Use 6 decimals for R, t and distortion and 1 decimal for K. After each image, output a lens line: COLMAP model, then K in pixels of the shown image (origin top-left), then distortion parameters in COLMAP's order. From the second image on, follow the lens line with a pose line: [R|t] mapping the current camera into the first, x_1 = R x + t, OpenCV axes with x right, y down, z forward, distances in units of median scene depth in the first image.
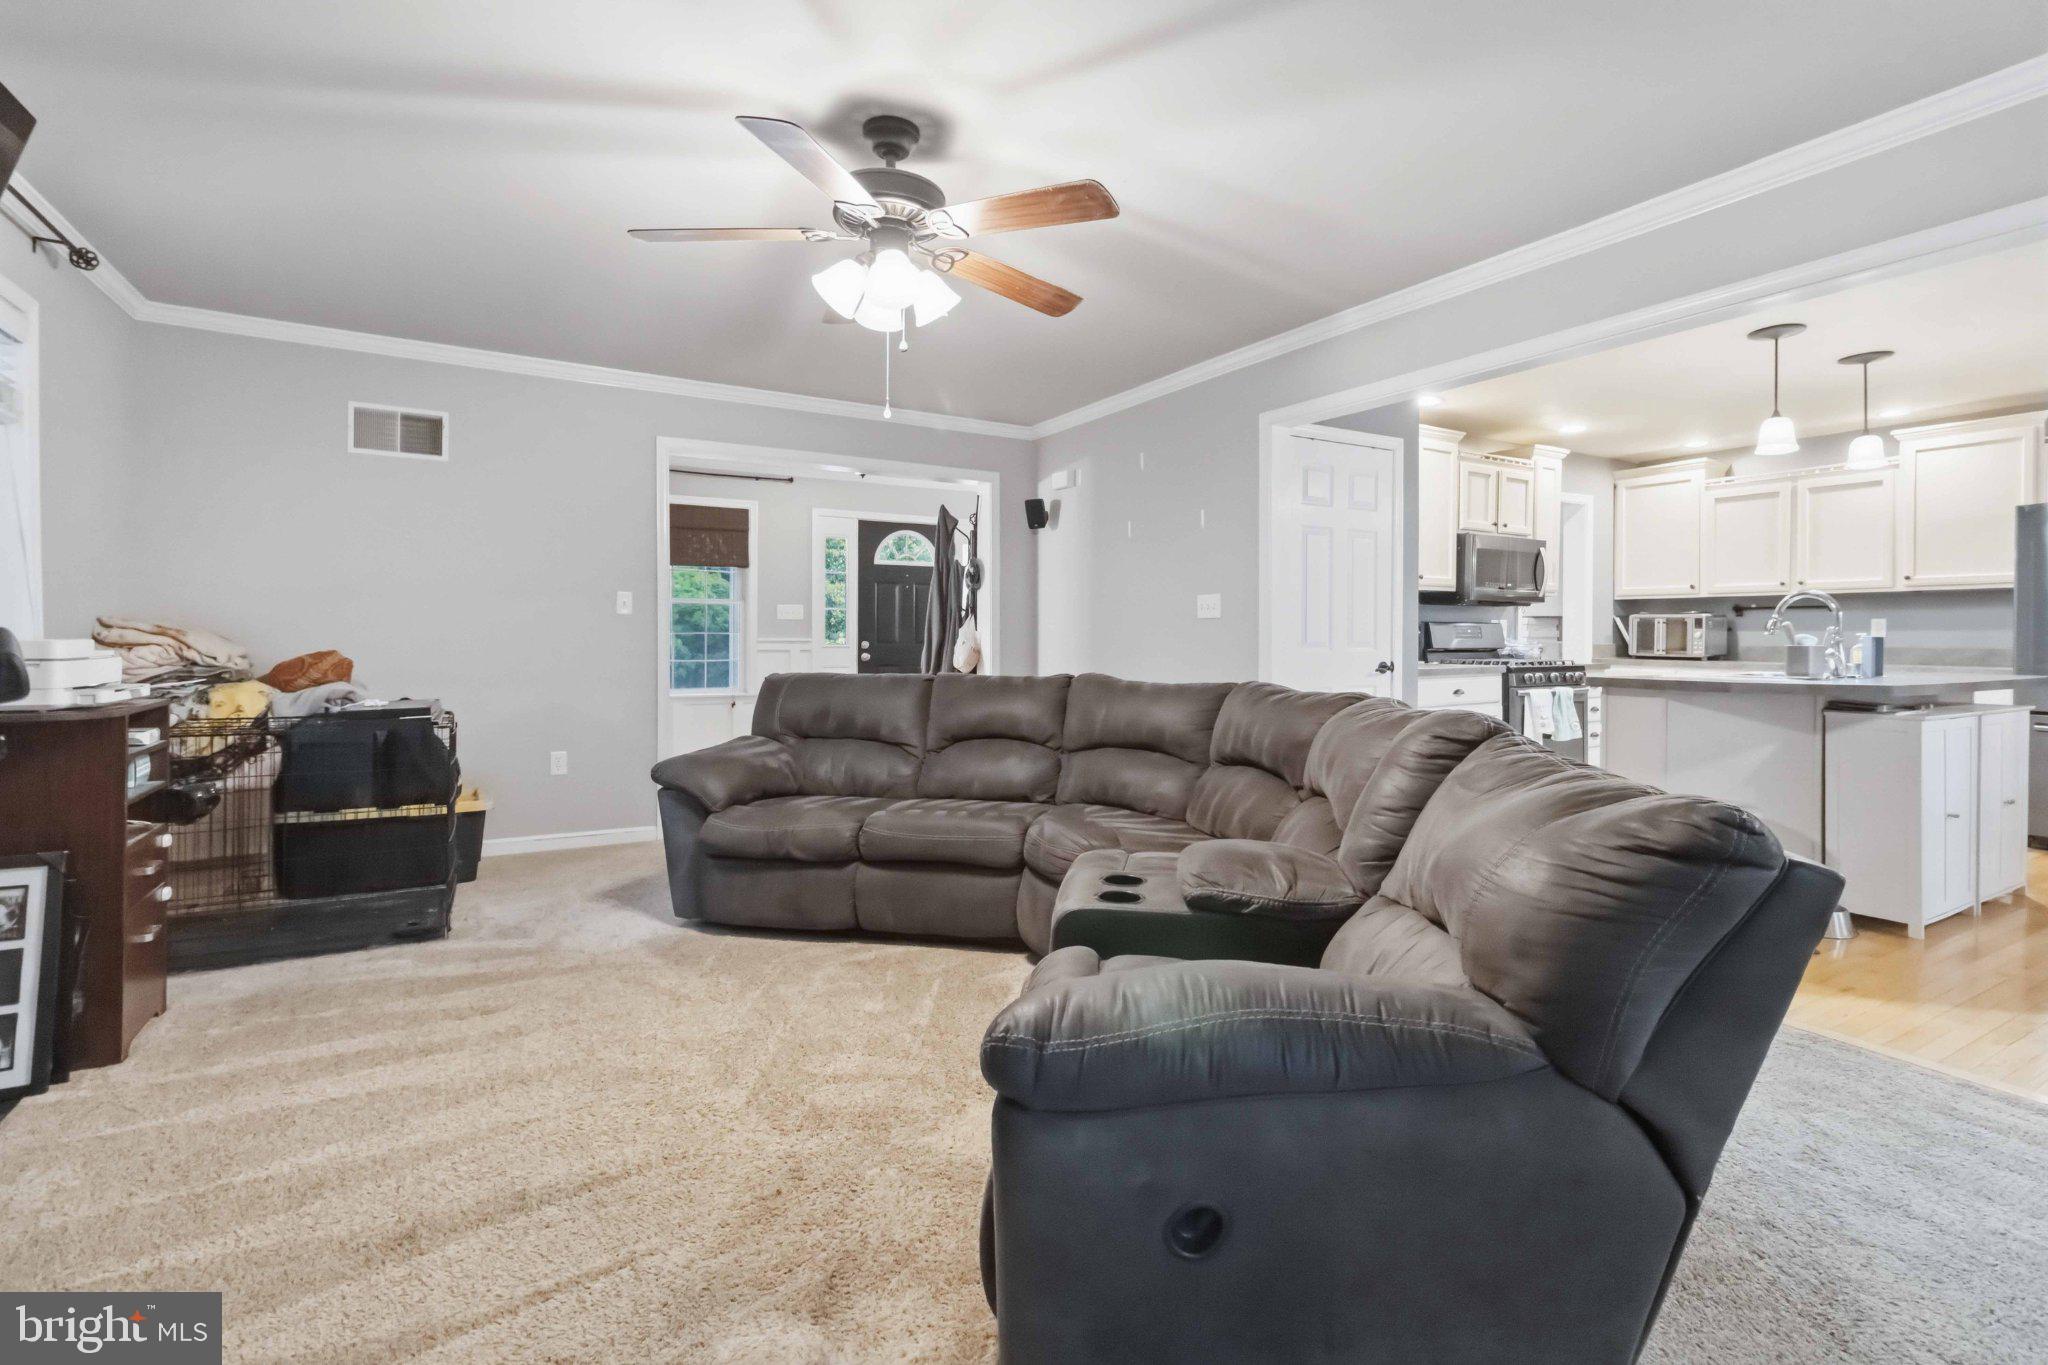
lens RADIAL K [[962.5, 0, 1032.8], [0, 962.5, 641.0], [0, 0, 1]] dist [-0.000164, 0.001380]
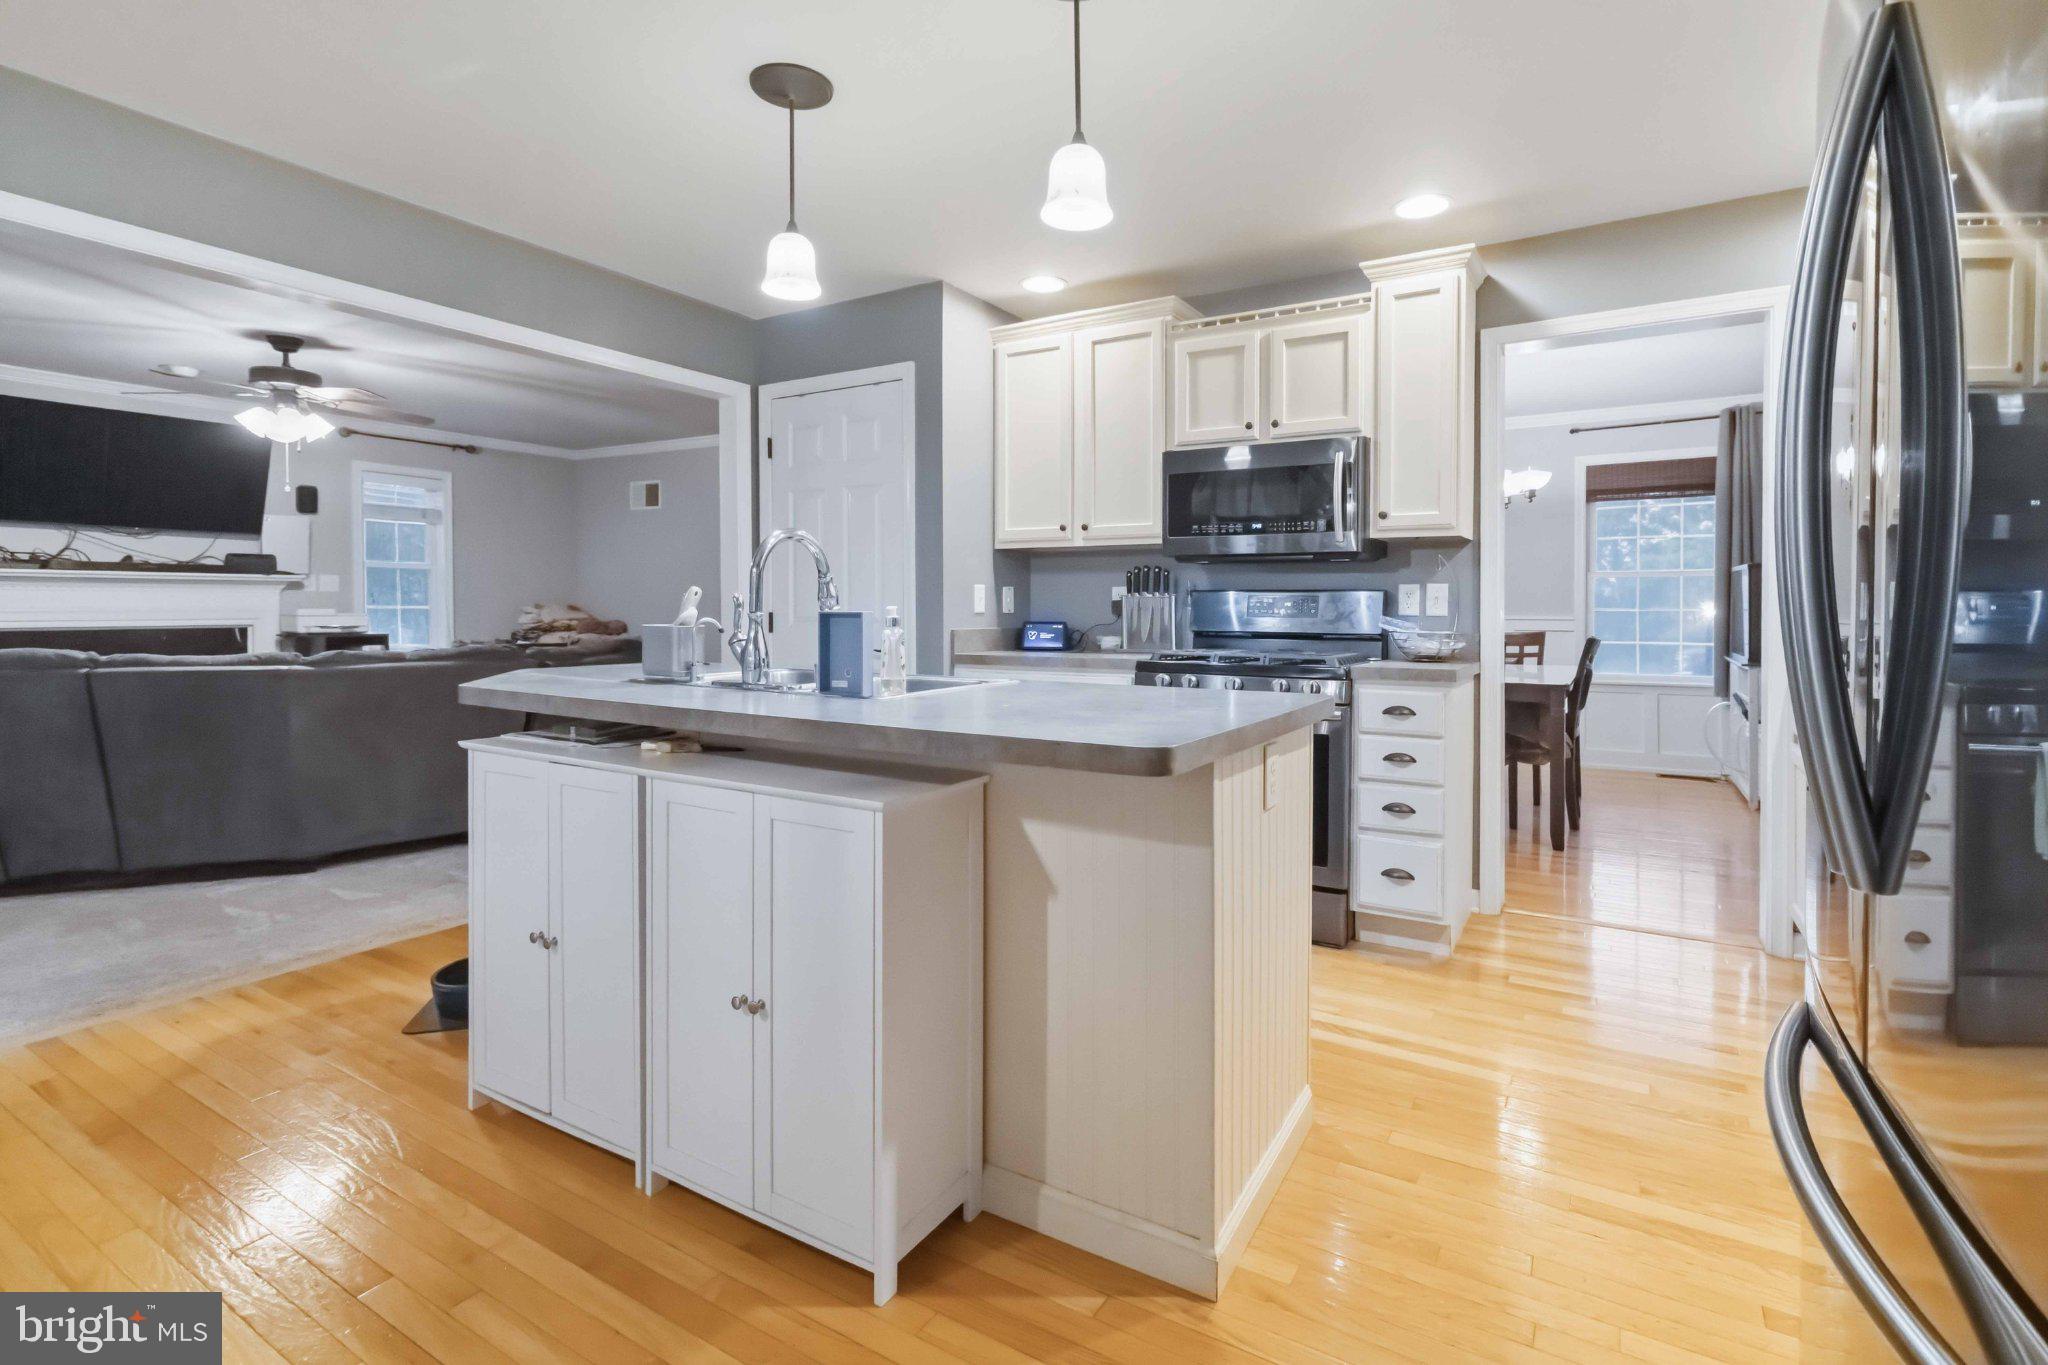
lens RADIAL K [[964.4, 0, 1043.3], [0, 964.4, 621.5], [0, 0, 1]] dist [0.003187, 0.001149]
pose [[0.479200, 0.010793, -0.877639, 0.937959], [-0.008748, 0.999933, 0.007521, -0.002887], [0.877662, 0.004074, 0.479263, 0.591605]]
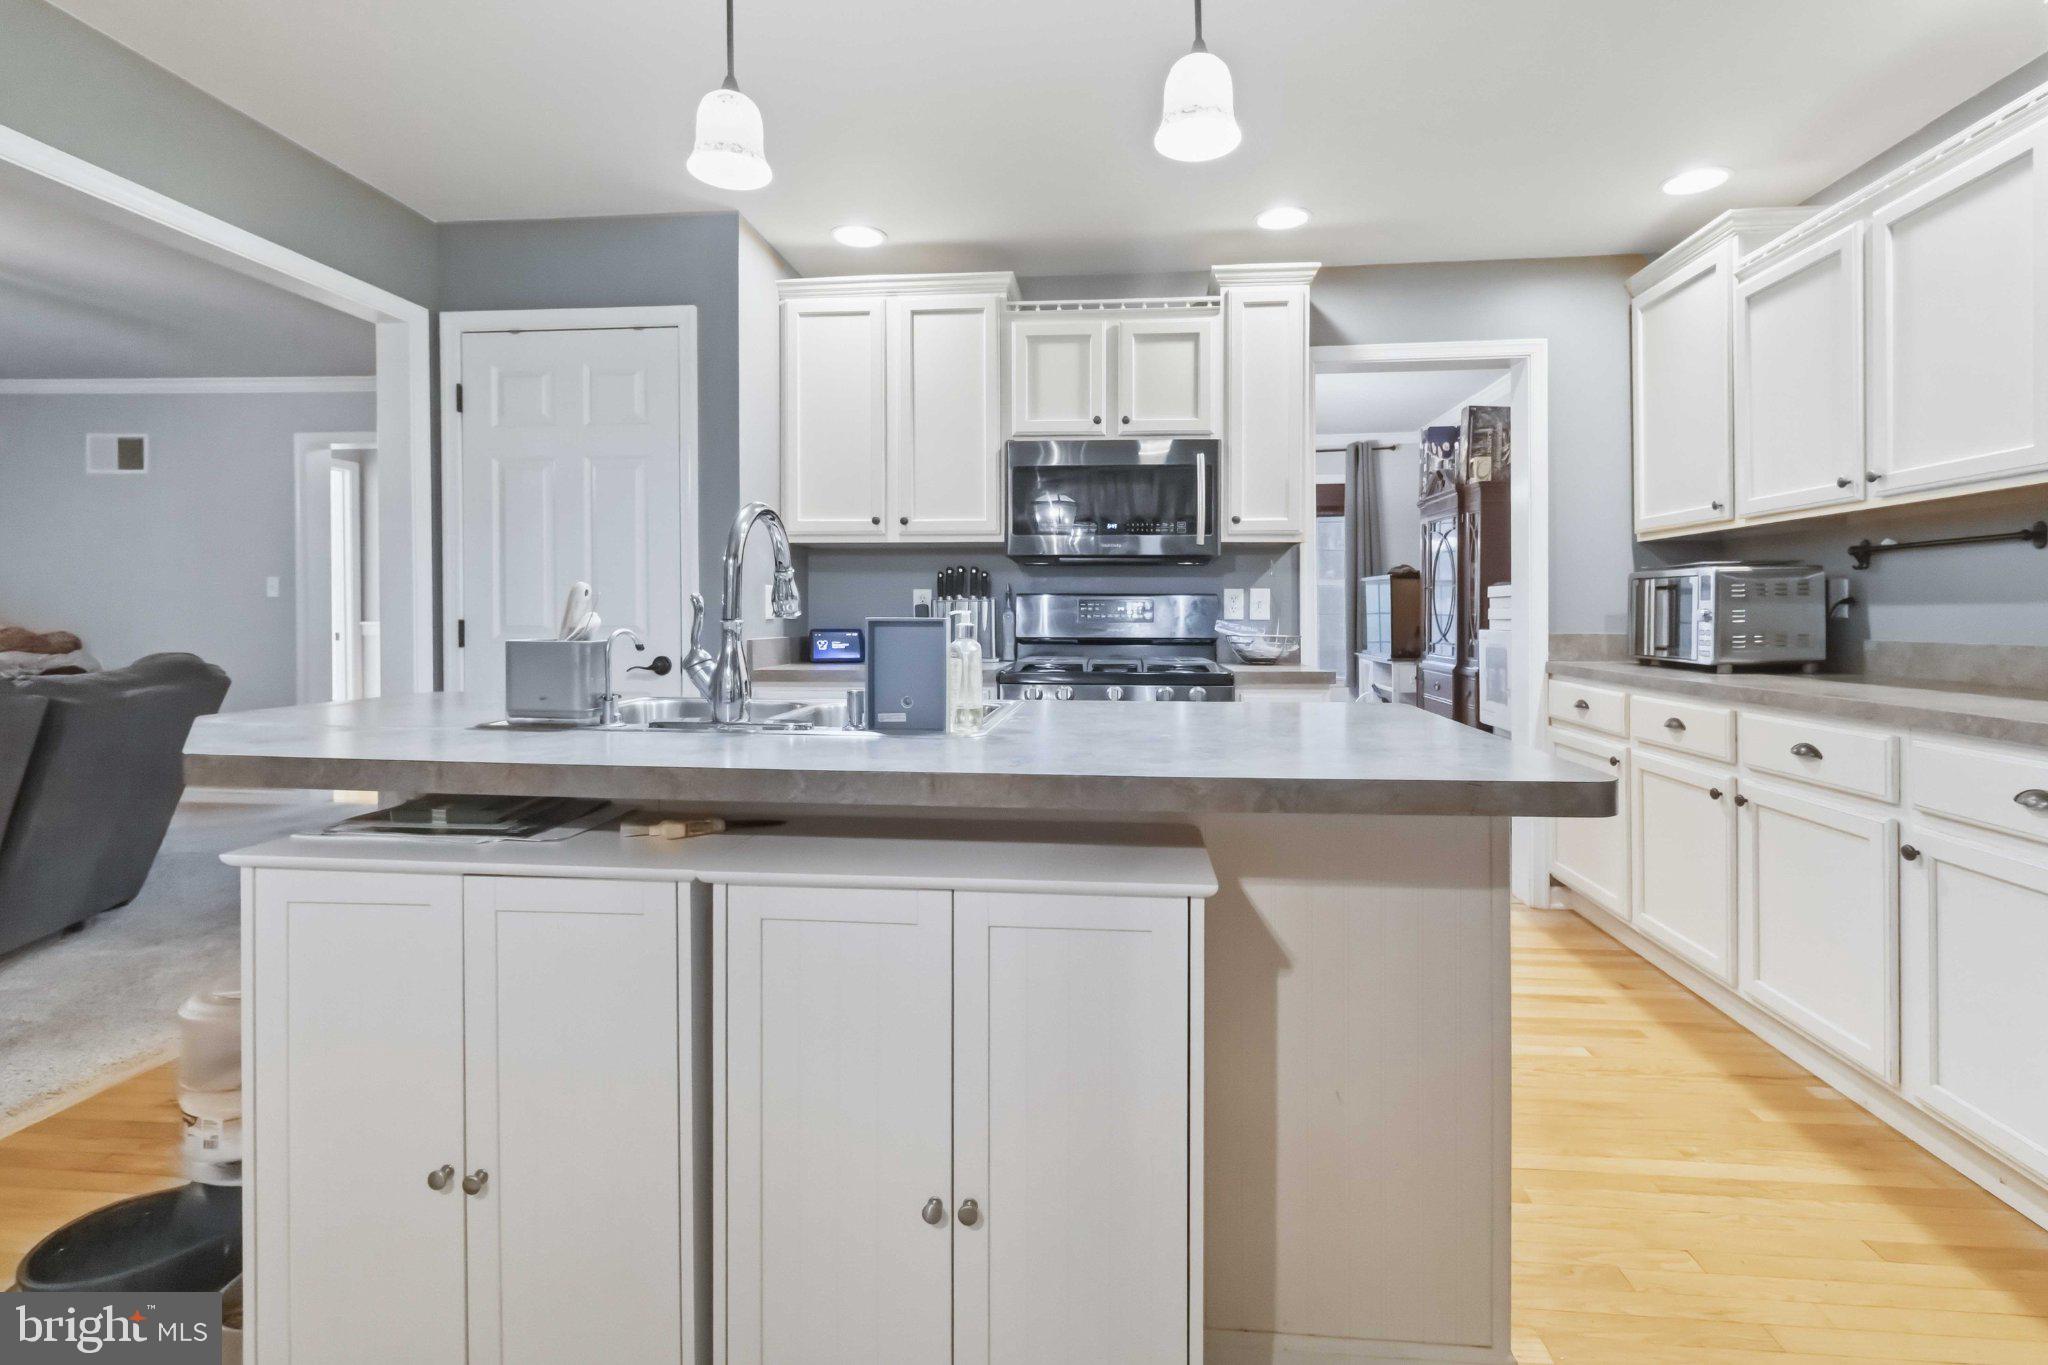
lens RADIAL K [[964.4, 0, 1043.3], [0, 964.4, 621.5], [0, 0, 1]] dist [0.003187, 0.001149]
pose [[0.811794, 0.001575, -0.583941, 0.778604], [-0.002398, 0.999997, -0.000637, -0.002250], [0.583939, 0.001918, 0.811796, 0.512202]]
